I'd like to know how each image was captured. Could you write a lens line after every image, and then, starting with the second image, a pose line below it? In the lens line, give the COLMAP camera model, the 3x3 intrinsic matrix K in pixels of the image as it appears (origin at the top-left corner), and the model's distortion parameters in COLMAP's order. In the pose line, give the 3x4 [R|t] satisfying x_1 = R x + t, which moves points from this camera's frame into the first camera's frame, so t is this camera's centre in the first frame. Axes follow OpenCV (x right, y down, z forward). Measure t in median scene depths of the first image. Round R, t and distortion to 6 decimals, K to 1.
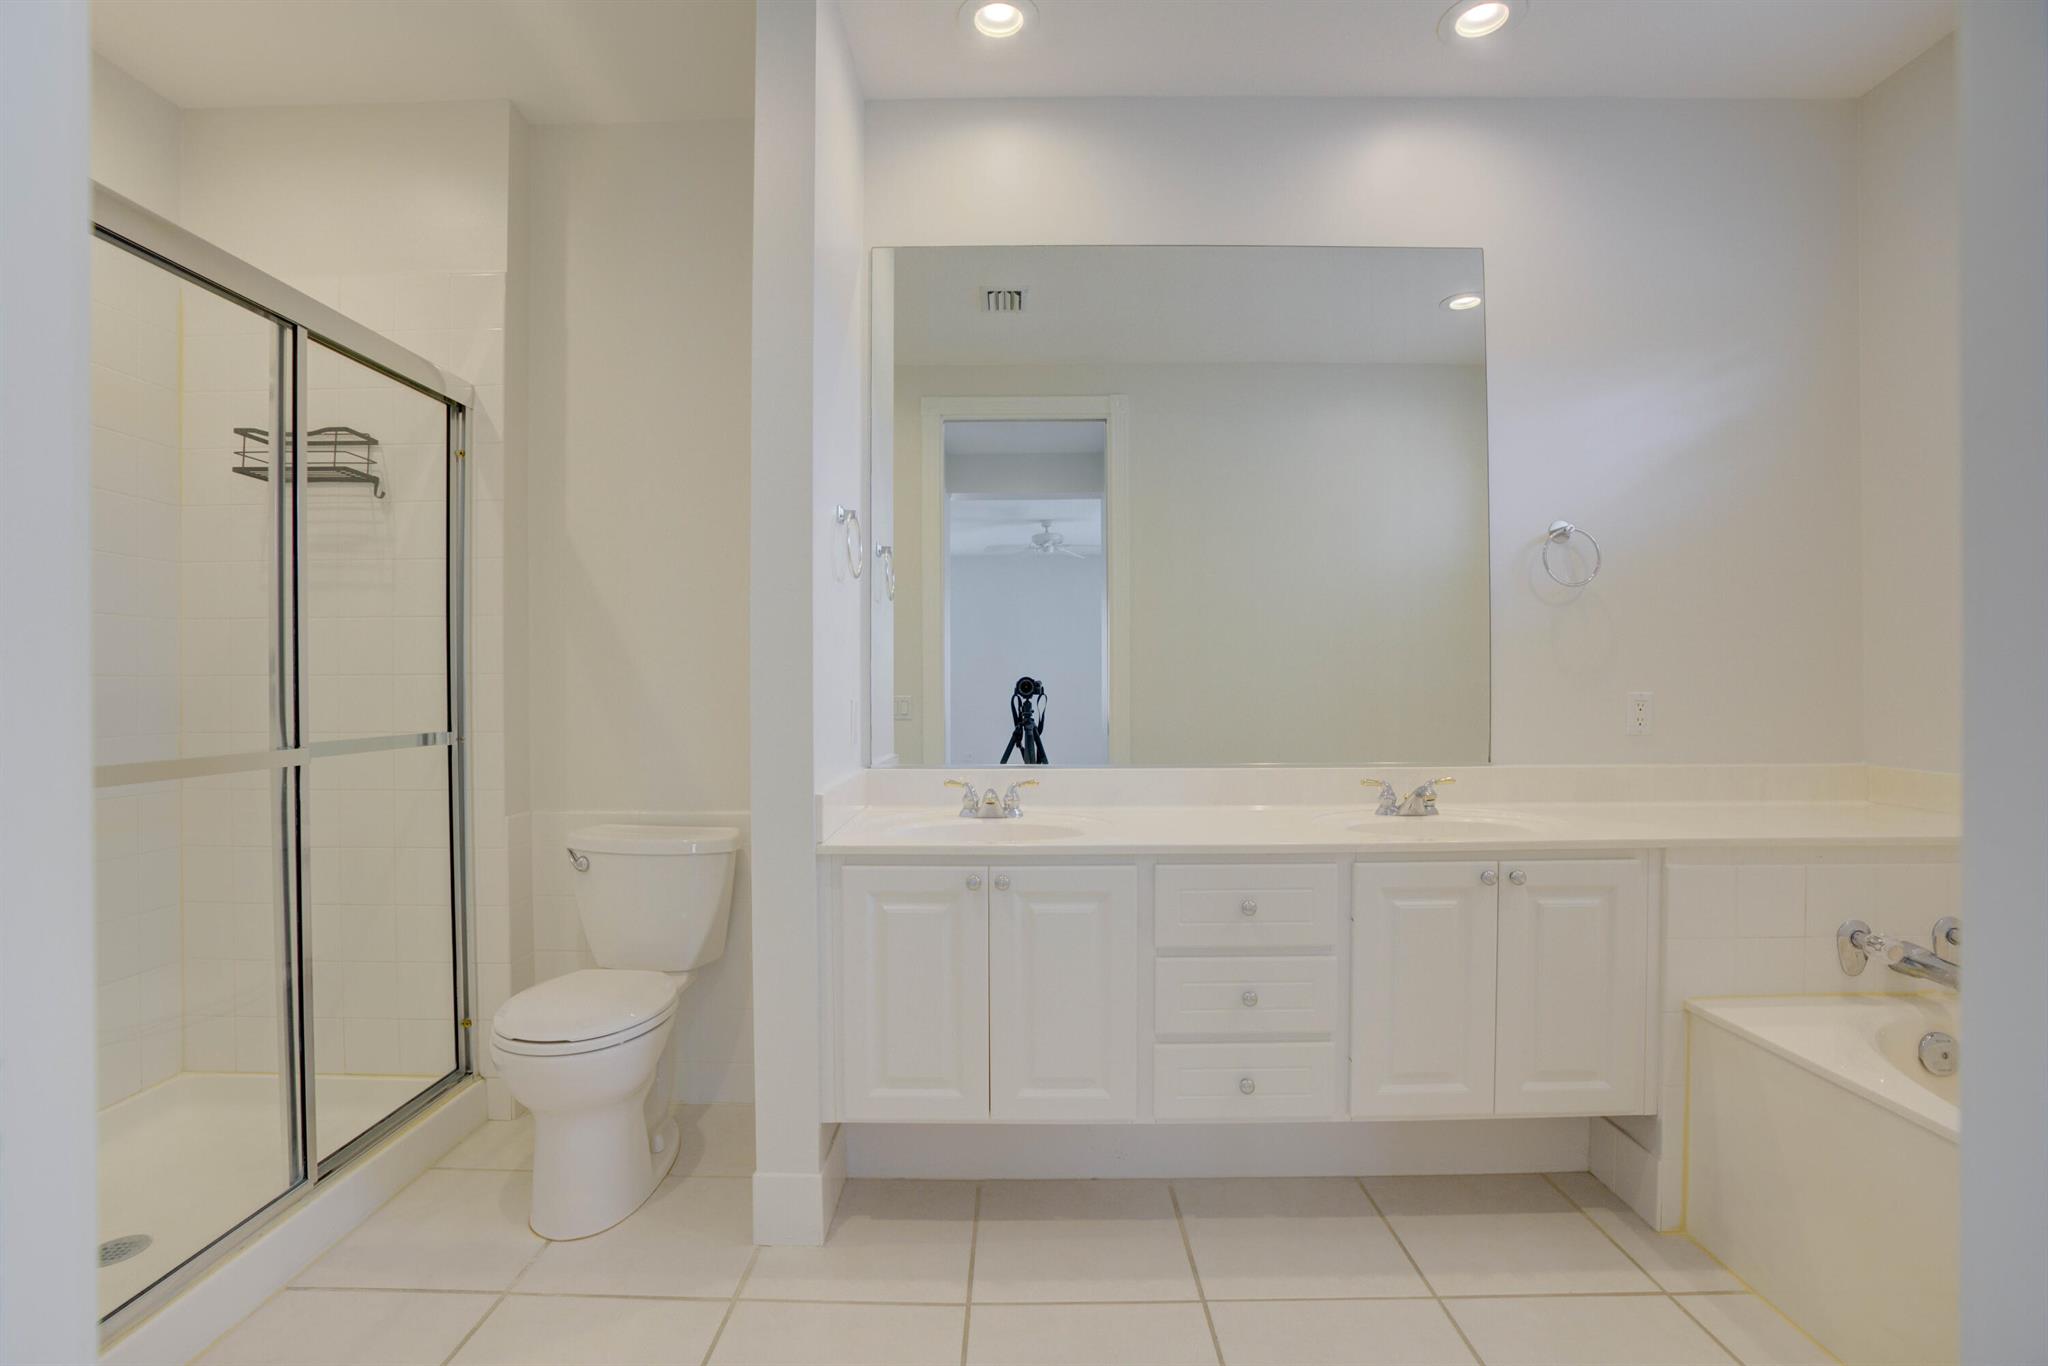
lens RADIAL K [[939.8, 0, 1015.6], [0, 939.8, 687.5], [0, 0, 1]] dist [-0.062180, 0.022388]
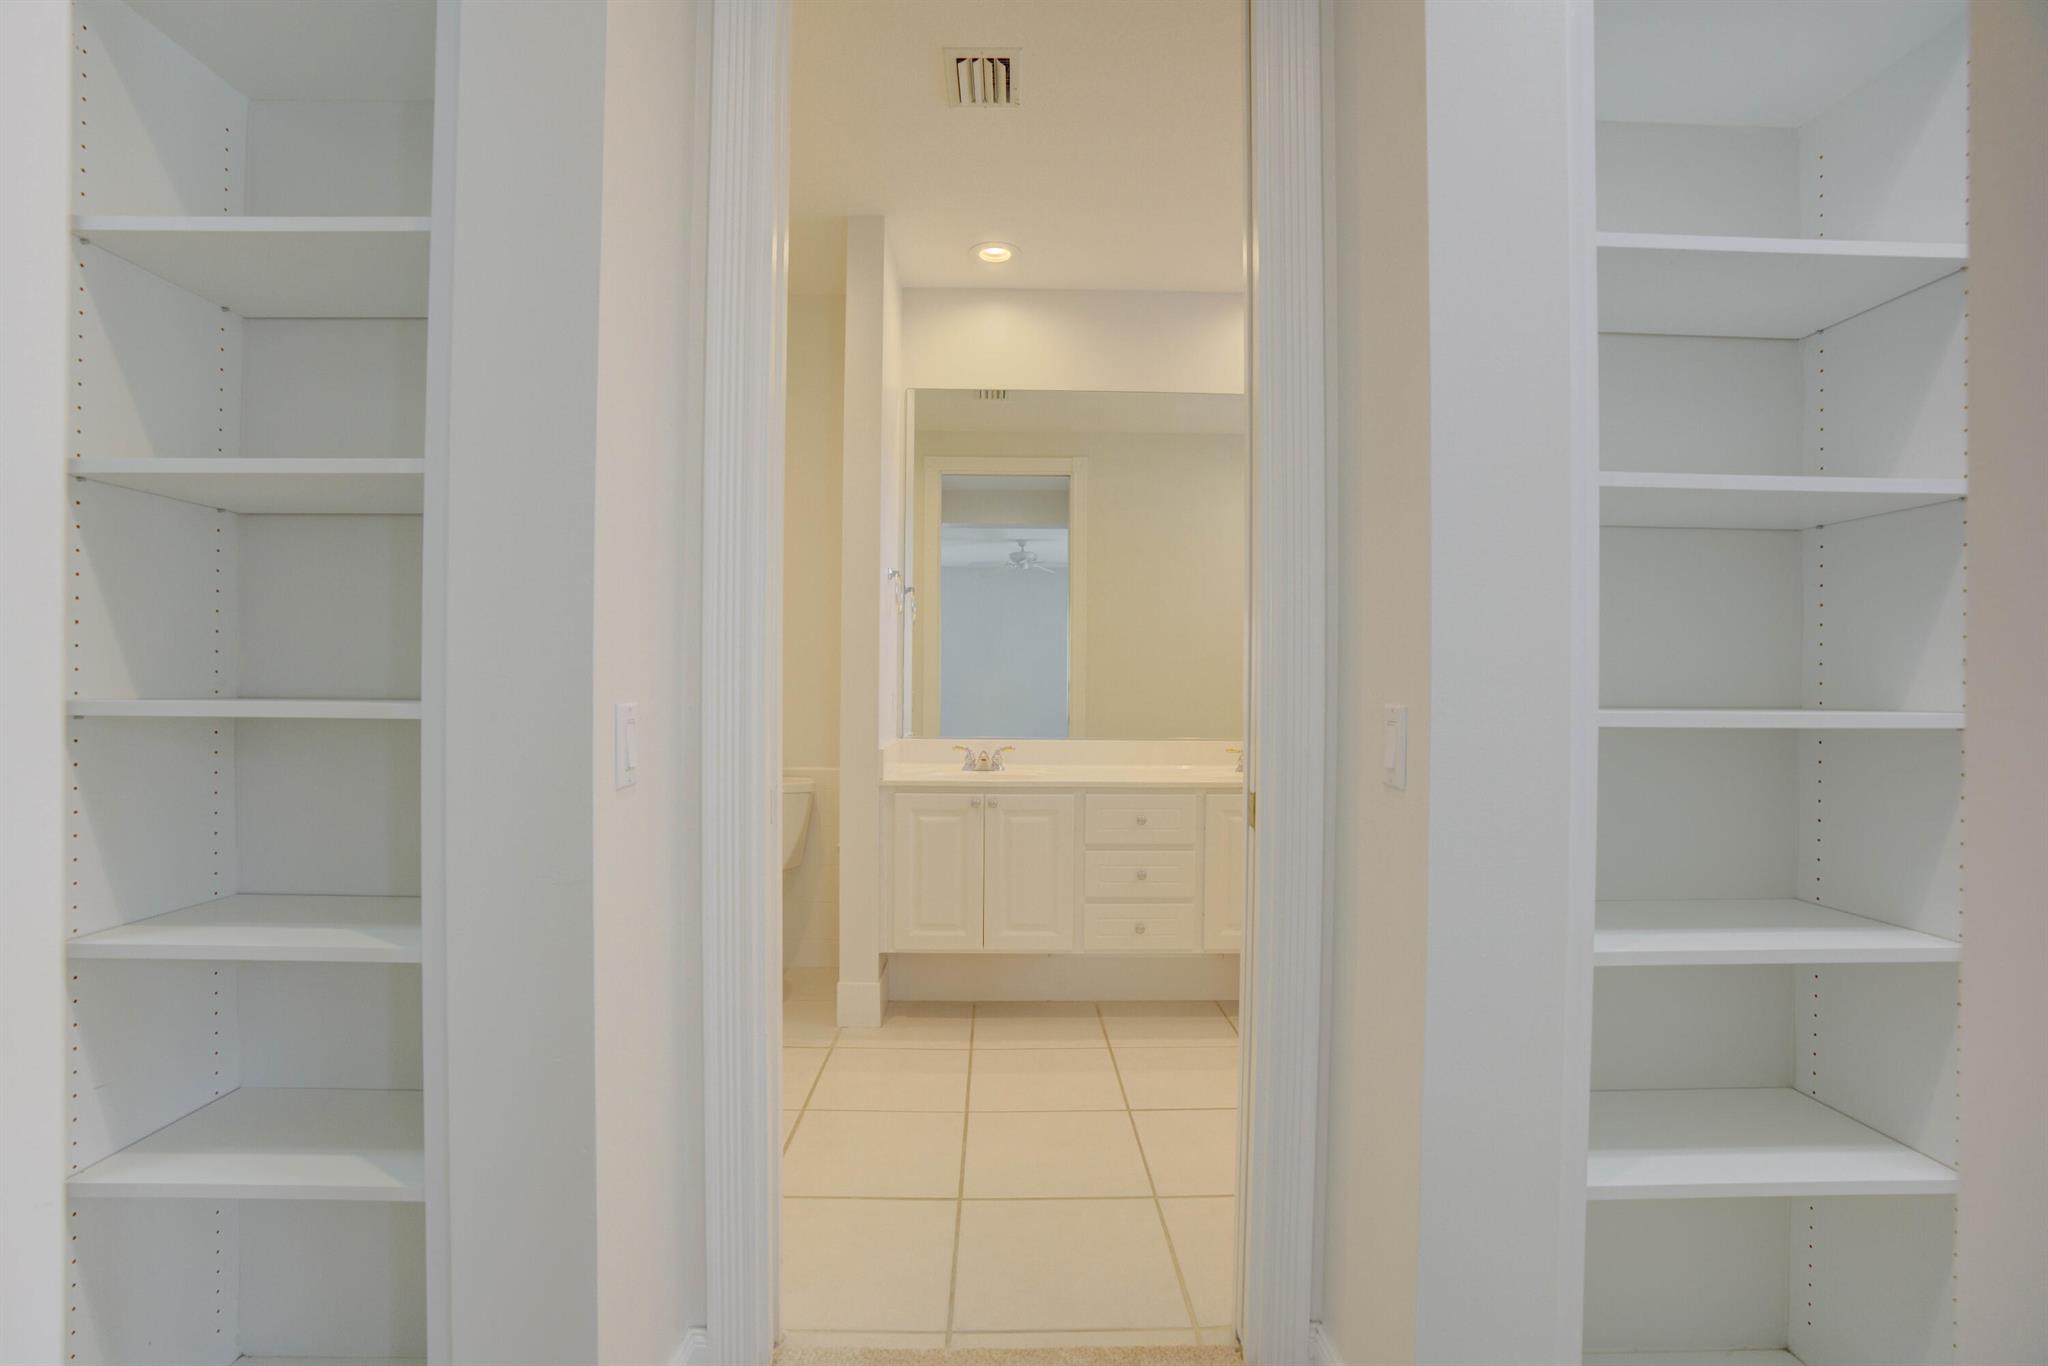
lens RADIAL K [[939.8, 0, 1015.6], [0, 939.8, 687.5], [0, 0, 1]] dist [-0.062180, 0.022388]
pose [[0.999599, 0.009483, 0.026700, -0.019023], [-0.009478, 0.999955, -0.000321, 0.004122], [-0.026702, 0.000068, 0.999643, -0.630025]]
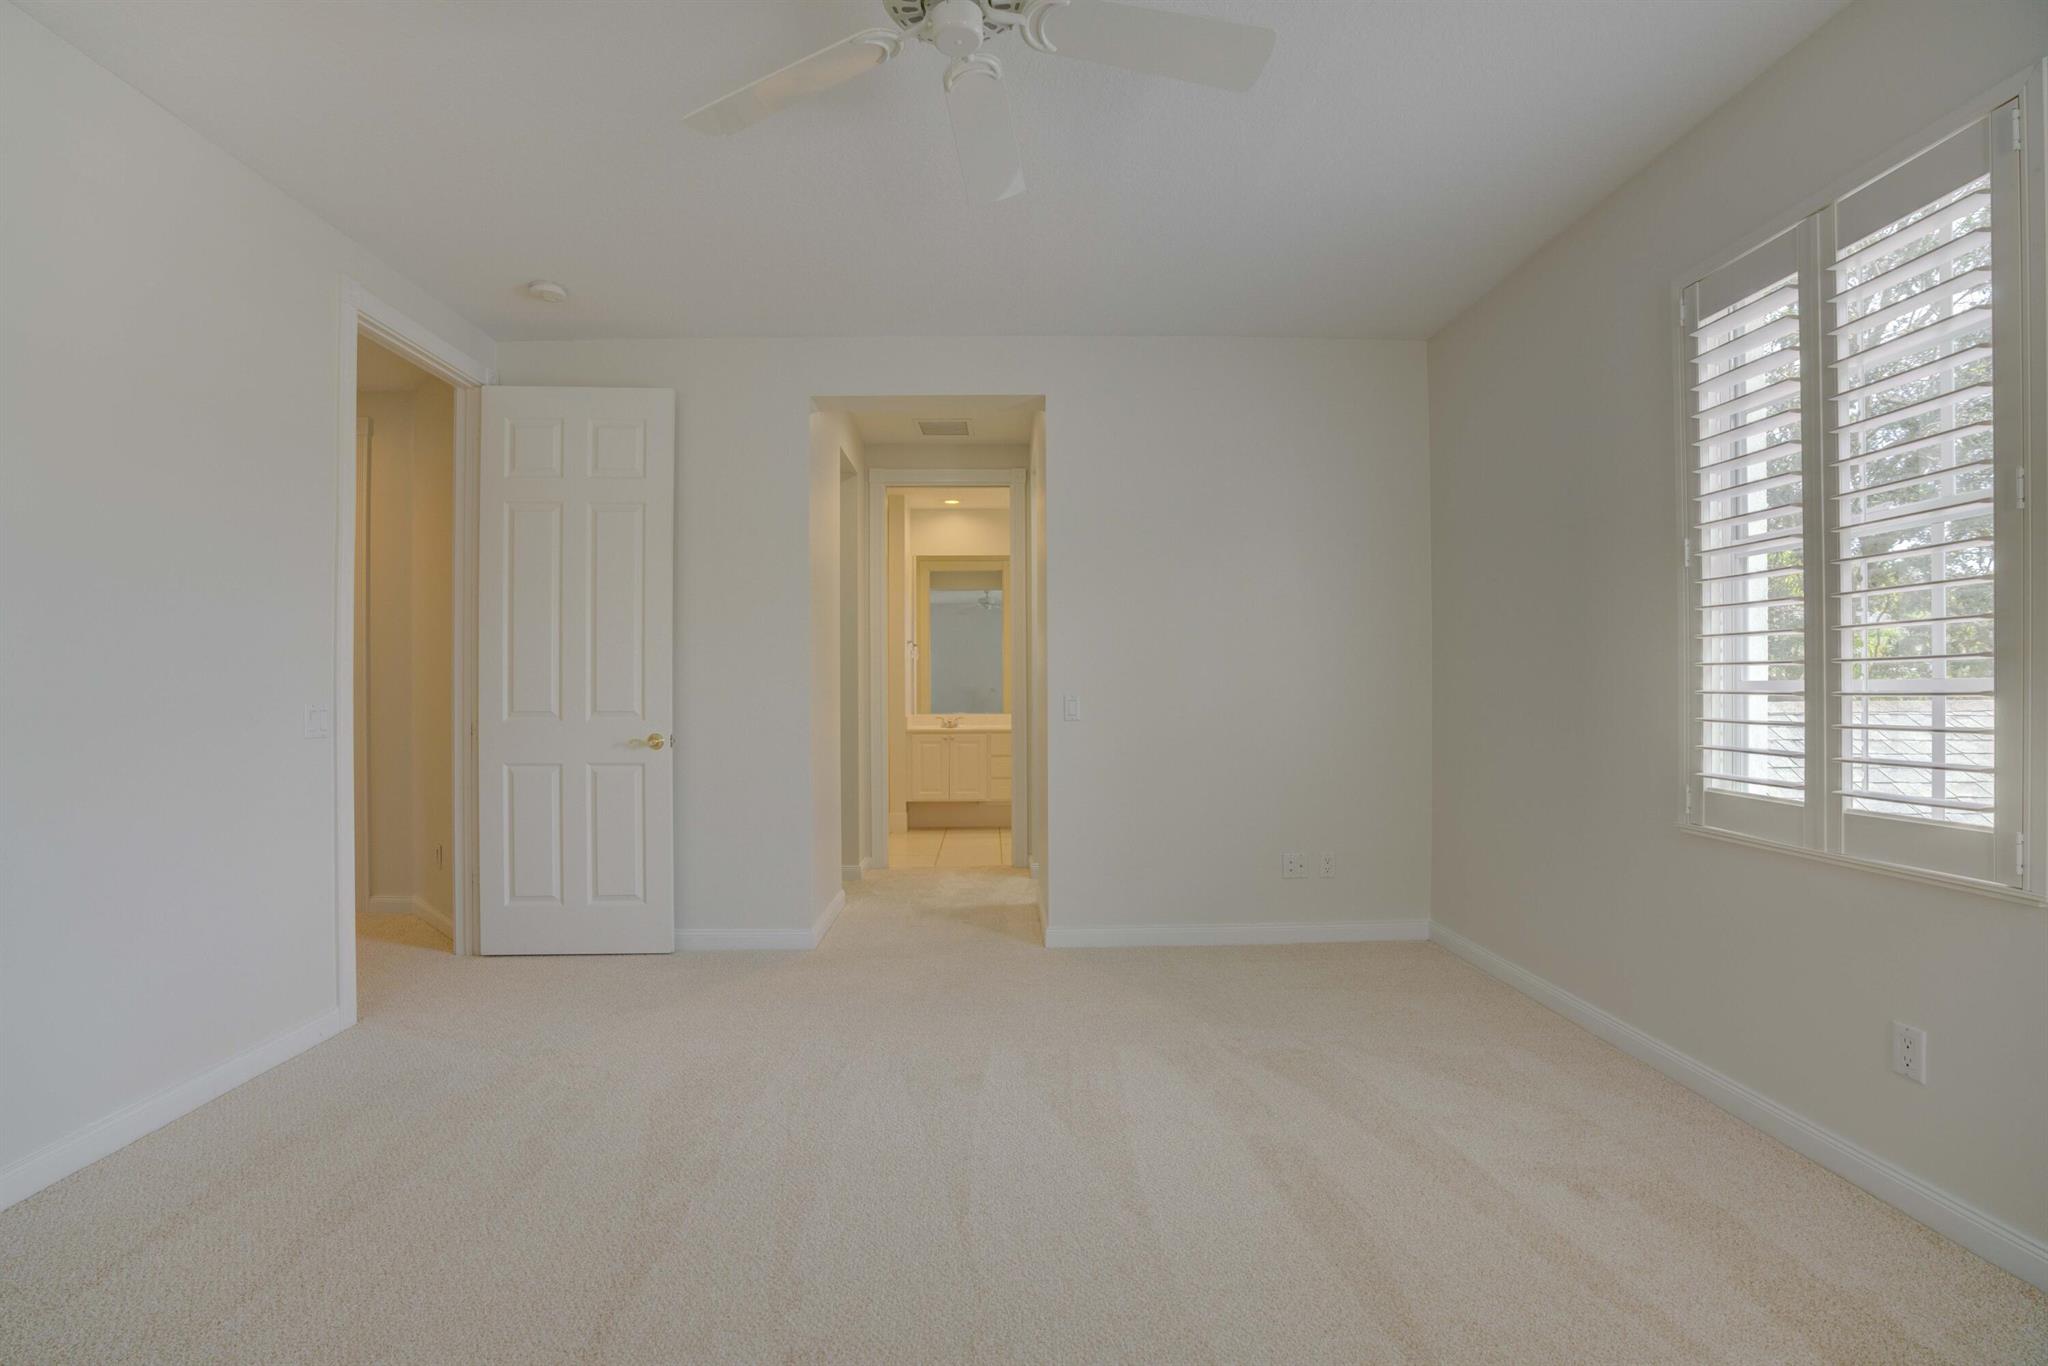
lens RADIAL K [[939.8, 0, 1015.6], [0, 939.8, 687.5], [0, 0, 1]] dist [-0.062180, 0.022388]
pose [[0.999401, -0.007163, 0.033870, 0.117452], [0.007032, 0.999967, 0.003978, -0.021358], [-0.033897, -0.003738, 0.999418, -2.922467]]
